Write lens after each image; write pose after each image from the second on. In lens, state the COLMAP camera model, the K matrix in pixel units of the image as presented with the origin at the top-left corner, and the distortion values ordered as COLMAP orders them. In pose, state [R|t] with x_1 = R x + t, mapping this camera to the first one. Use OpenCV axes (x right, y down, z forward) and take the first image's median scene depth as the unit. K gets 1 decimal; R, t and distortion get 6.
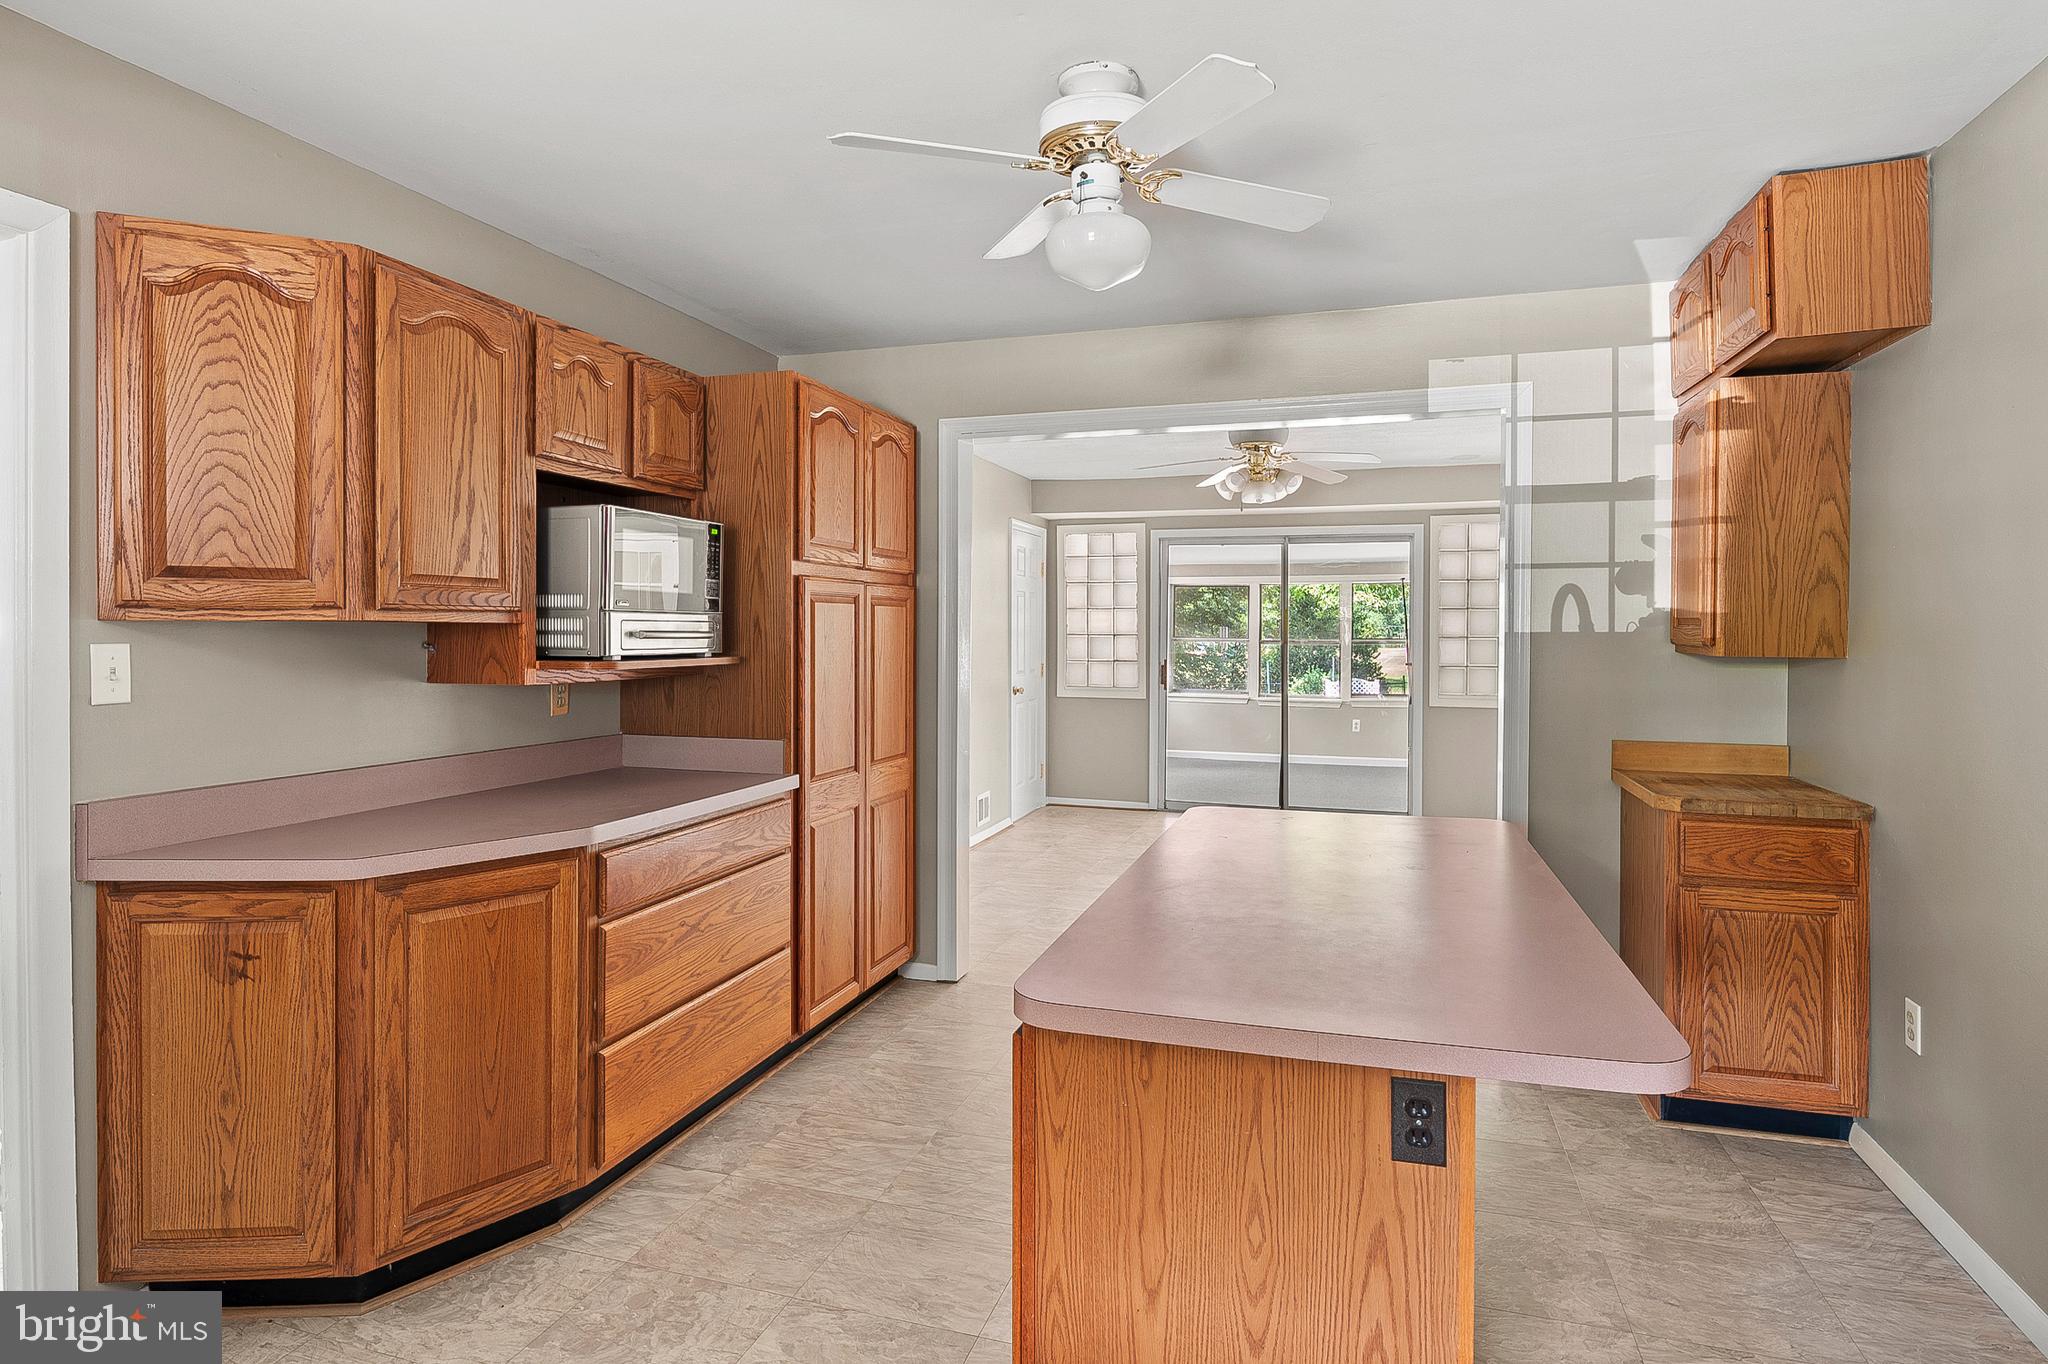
lens RADIAL K [[1121.3, 0, 1015.2], [0, 1121.3, 644.3], [0, 0, 1]] dist [0.001736, -0.001754]
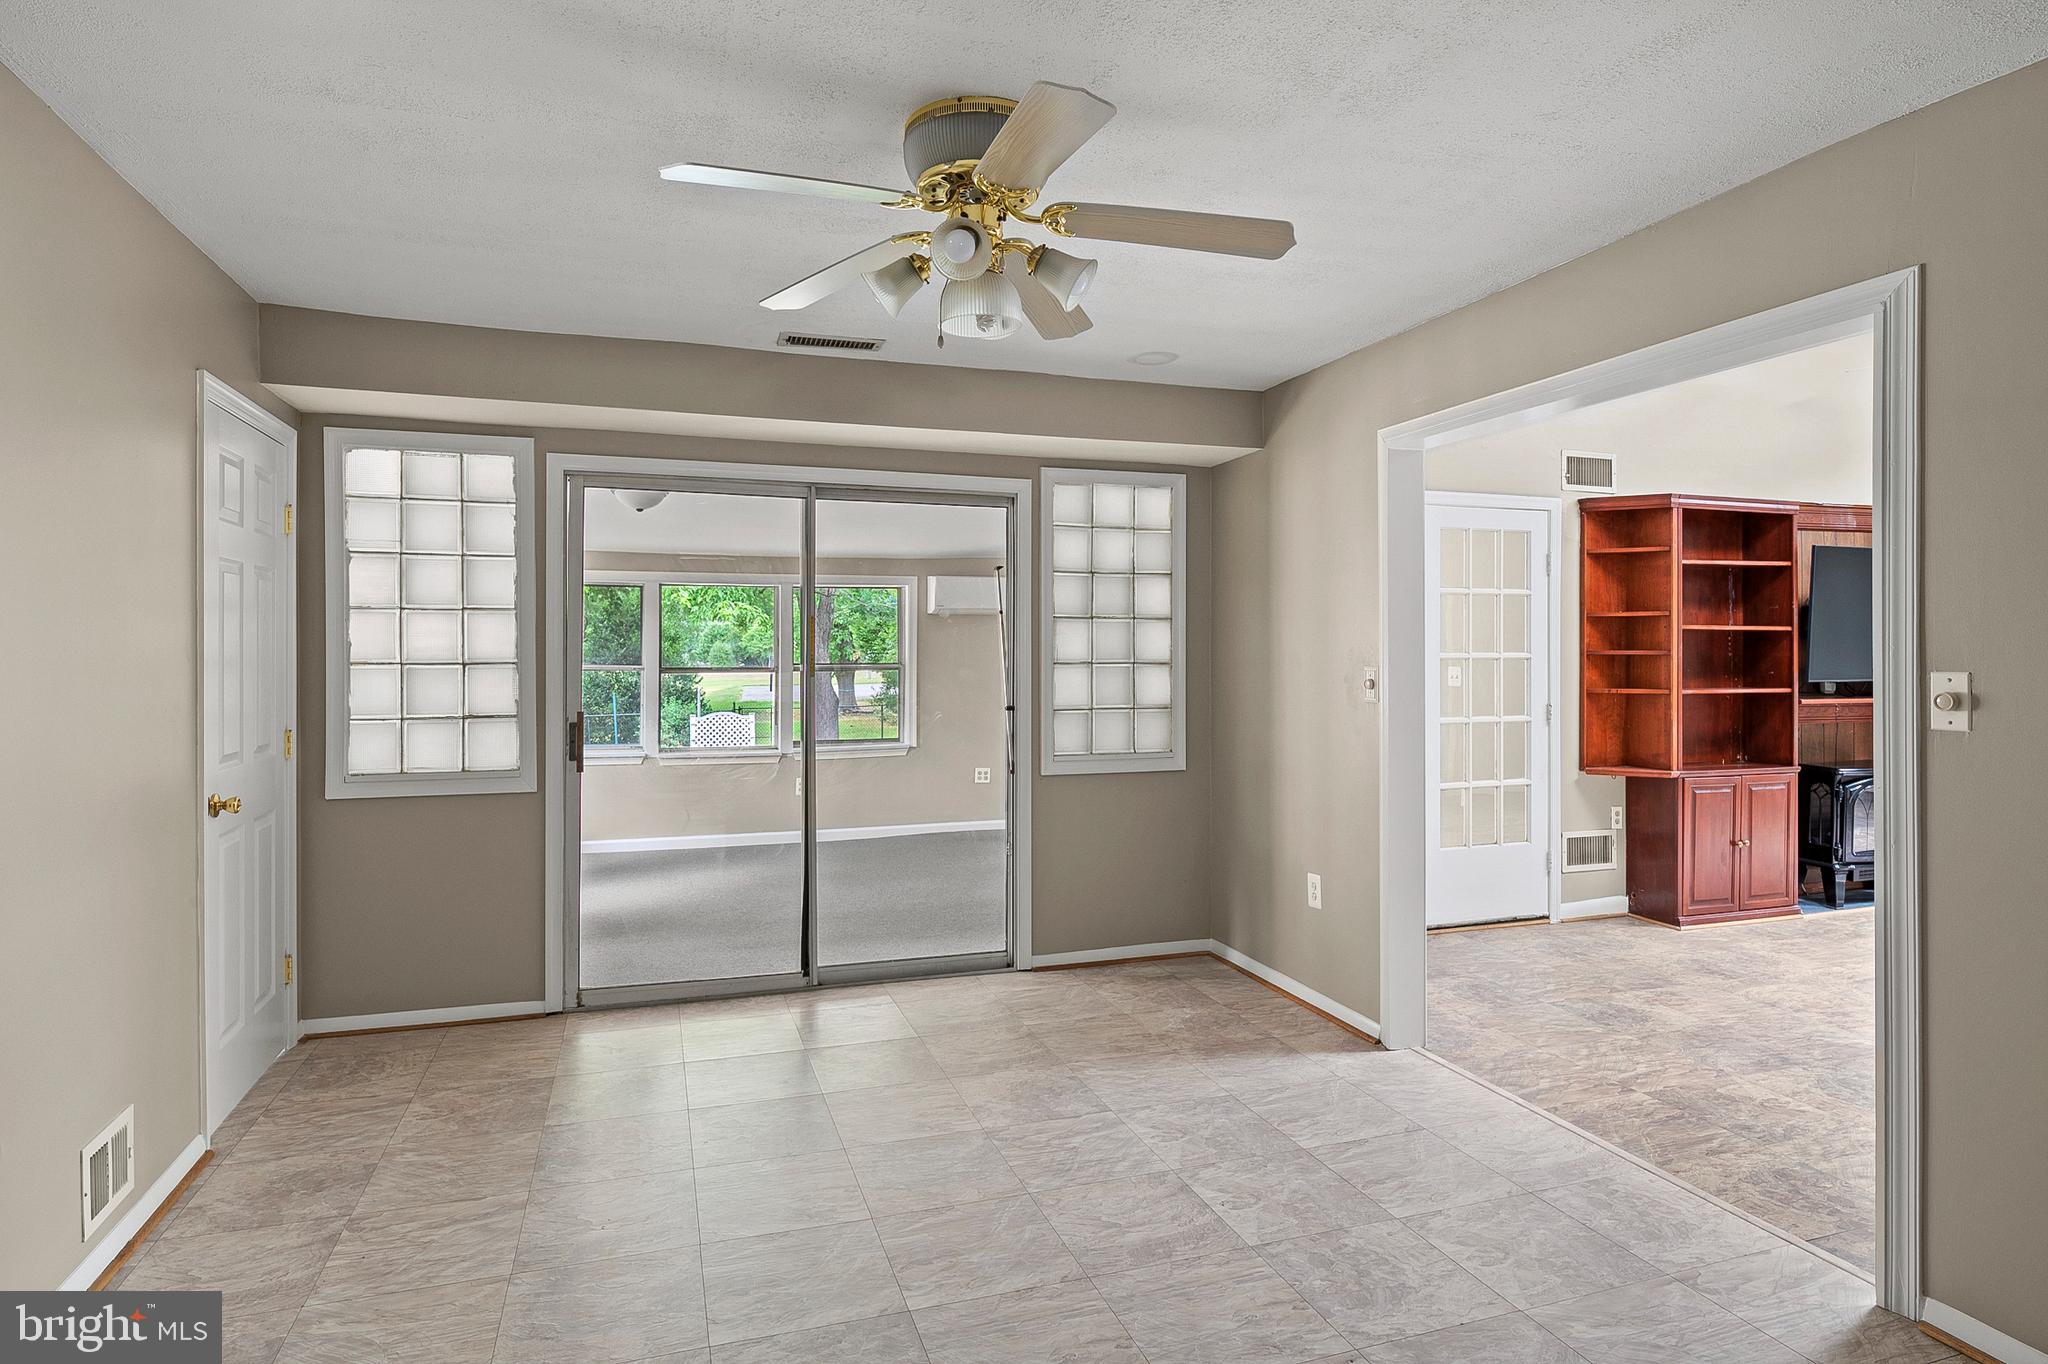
lens RADIAL K [[1121.3, 0, 1015.2], [0, 1121.3, 644.3], [0, 0, 1]] dist [0.001736, -0.001754]
pose [[0.804910, 0.001471, 0.593395, -0.027641], [0.009653, 0.999832, -0.015573, -0.024277], [-0.593318, 0.018262, 0.804761, 1.677362]]
